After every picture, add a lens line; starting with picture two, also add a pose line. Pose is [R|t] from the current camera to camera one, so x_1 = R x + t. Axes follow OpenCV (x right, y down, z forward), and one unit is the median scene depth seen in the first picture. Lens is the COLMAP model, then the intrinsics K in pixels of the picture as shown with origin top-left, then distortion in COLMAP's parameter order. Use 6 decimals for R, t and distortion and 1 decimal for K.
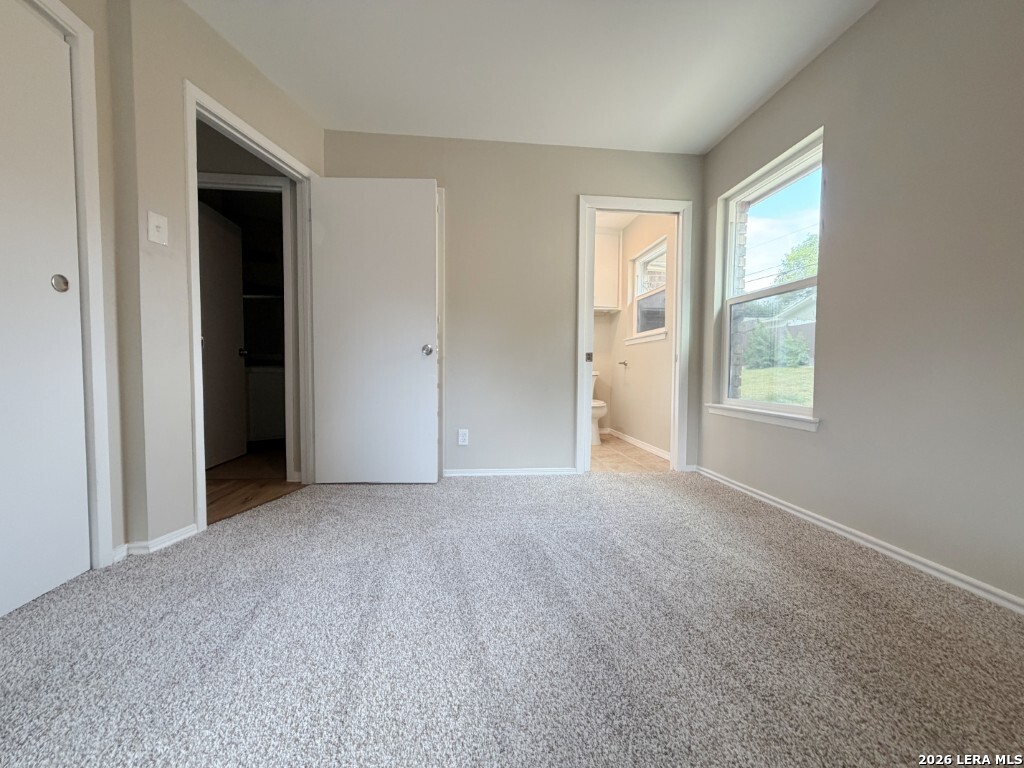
lens RADIAL K [[422.2, 0, 512.4], [0, 422.2, 387.2], [0, 0, 1]] dist [0.000195, 0.000692]
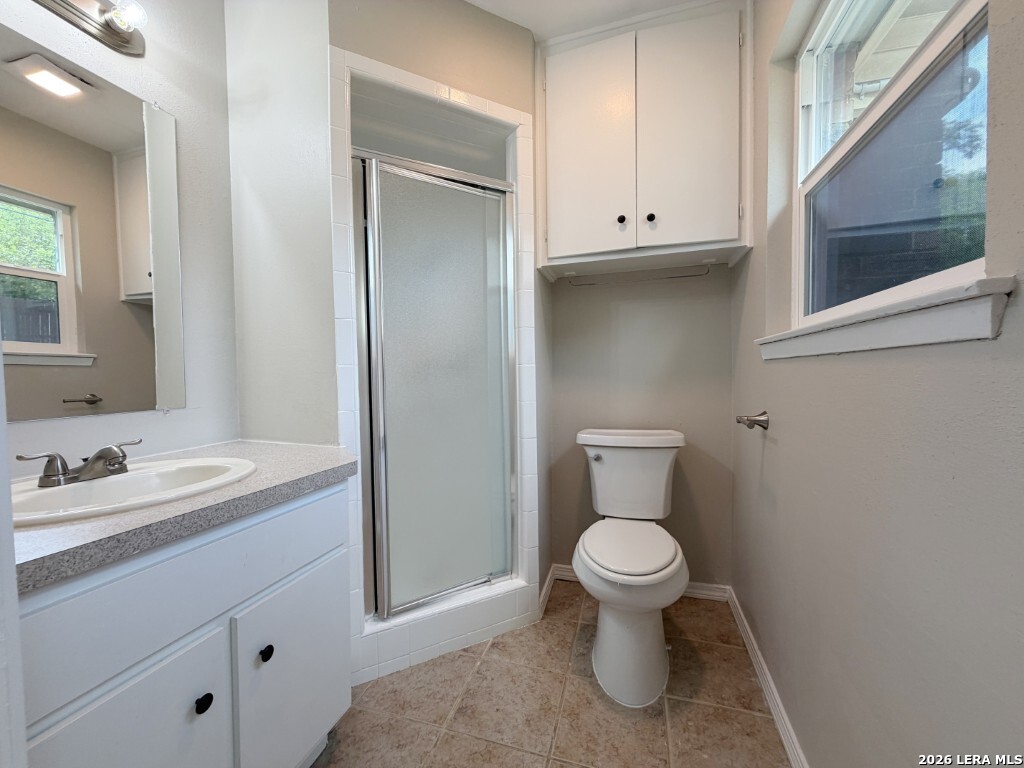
lens RADIAL K [[422.2, 0, 515.0], [0, 422.2, 385.5], [0, 0, 1]] dist [0.000195, 0.000692]
pose [[0.934866, -0.016204, -0.354631, 0.212361], [0.015920, 0.999866, -0.003721, -0.082810], [0.354644, -0.002167, 0.934999, 0.671595]]
